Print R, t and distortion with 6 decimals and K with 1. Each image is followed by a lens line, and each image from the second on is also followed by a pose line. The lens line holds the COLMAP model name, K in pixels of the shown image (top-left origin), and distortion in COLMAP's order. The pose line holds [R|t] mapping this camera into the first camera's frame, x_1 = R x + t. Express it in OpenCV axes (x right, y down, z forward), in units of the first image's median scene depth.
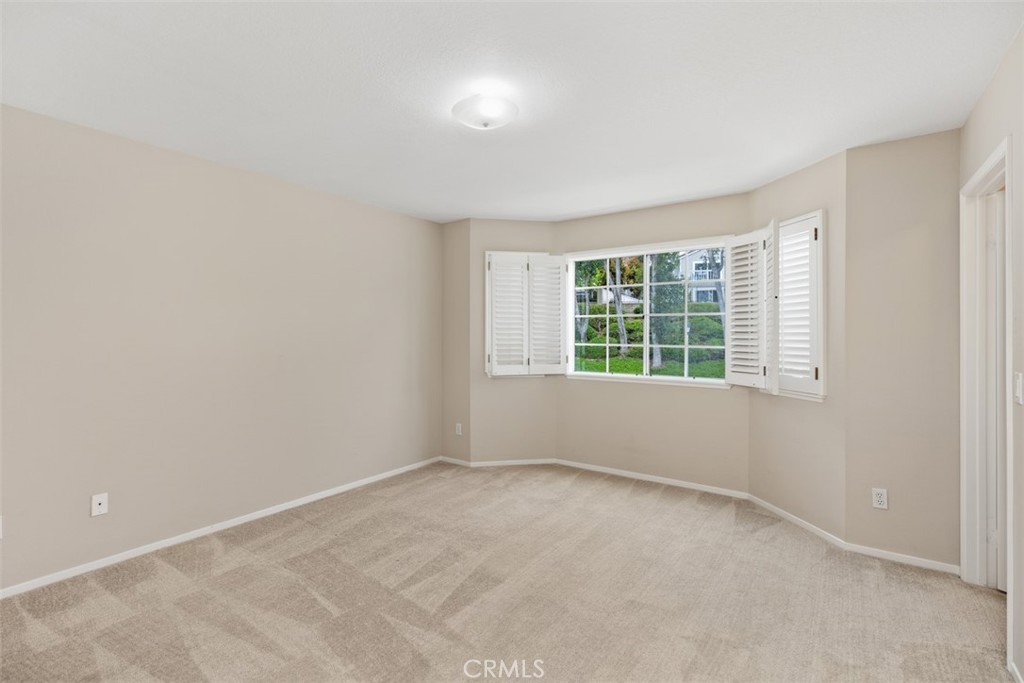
lens RADIAL K [[463.2, 0, 511.3], [0, 463.2, 338.9], [0, 0, 1]] dist [0.004681, -0.001198]
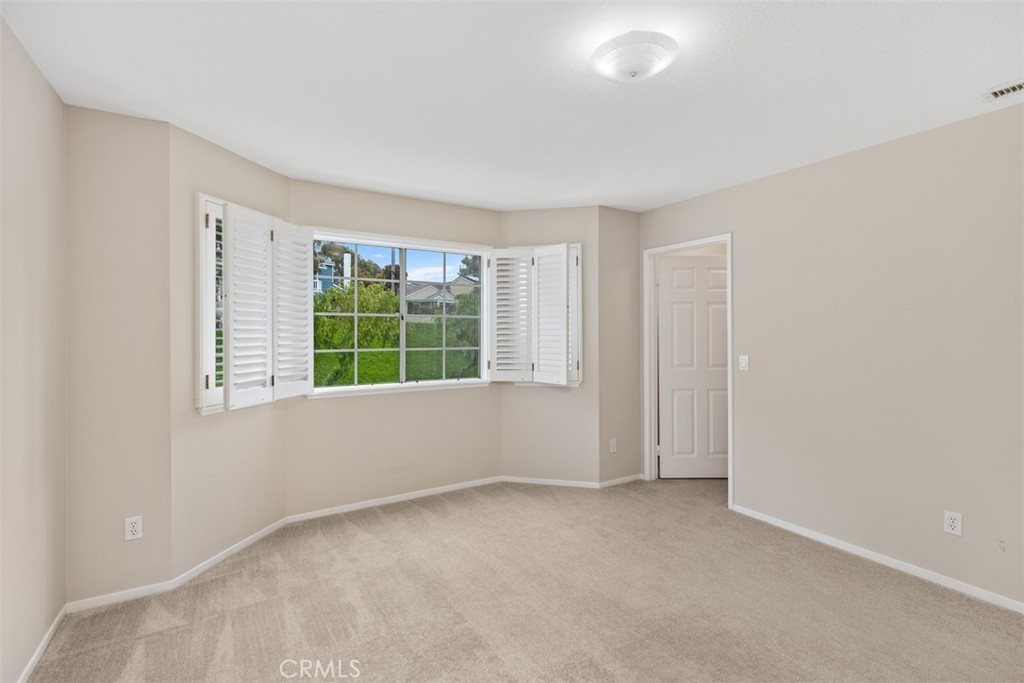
lens RADIAL K [[463.2, 0, 511.8], [0, 463.2, 332.3], [0, 0, 1]] dist [0.004681, -0.001198]
pose [[0.399010, -0.004260, 0.916937, -0.492215], [0.011712, 0.999931, -0.000452, -0.017264], [-0.916872, 0.010920, 0.399033, 0.492148]]
